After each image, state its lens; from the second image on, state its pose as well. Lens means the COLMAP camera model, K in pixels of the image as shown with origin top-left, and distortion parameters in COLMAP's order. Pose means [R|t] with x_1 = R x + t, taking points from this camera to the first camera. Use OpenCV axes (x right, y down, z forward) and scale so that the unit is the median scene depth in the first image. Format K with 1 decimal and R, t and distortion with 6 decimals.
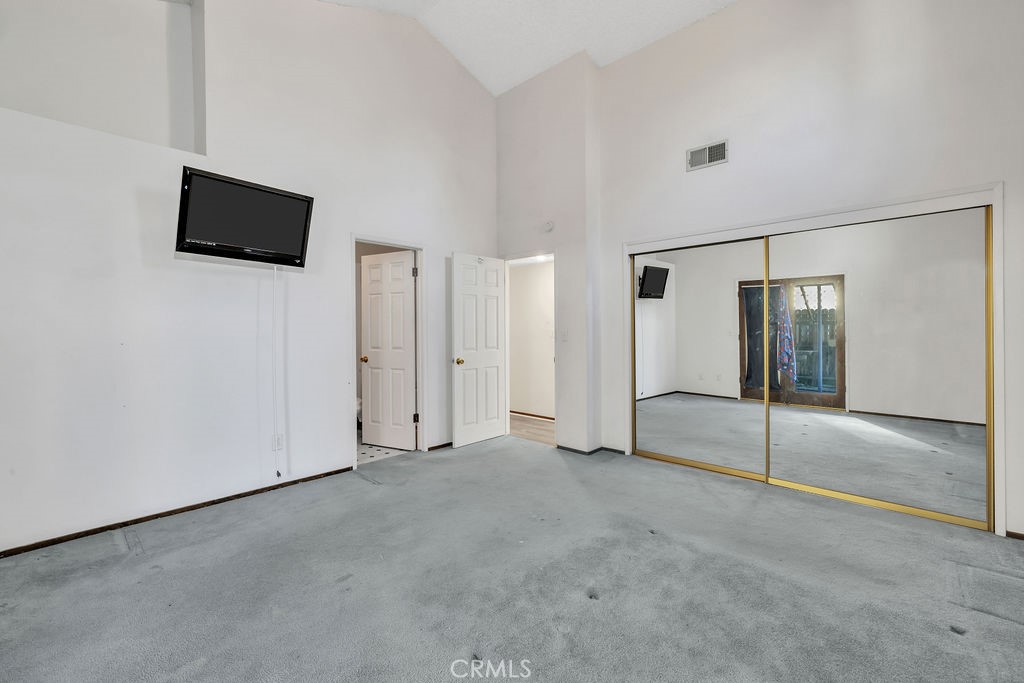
lens RADIAL K [[444.7, 0, 512.9], [0, 444.7, 327.5], [0, 0, 1]] dist [-0.000545, -0.000073]
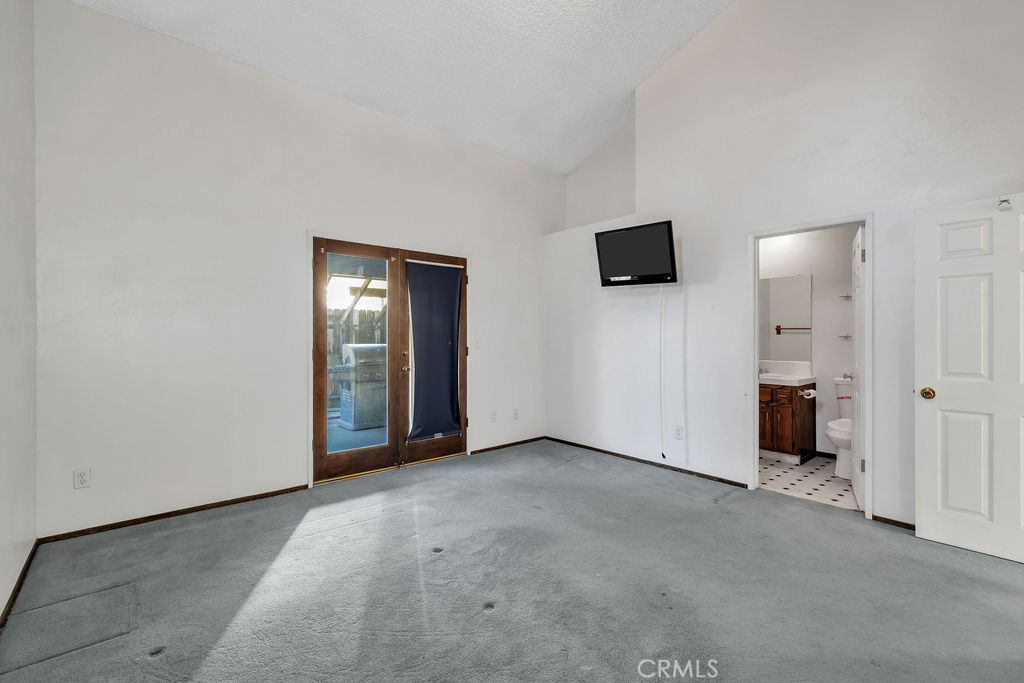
lens RADIAL K [[444.7, 0, 512.9], [0, 444.7, 327.5], [0, 0, 1]] dist [-0.000545, -0.000073]
pose [[-0.110086, -0.010628, -0.993865, 0.652121], [0.001284, 0.999940, -0.010835, -0.006166], [0.993921, -0.002469, -0.110066, 0.653029]]
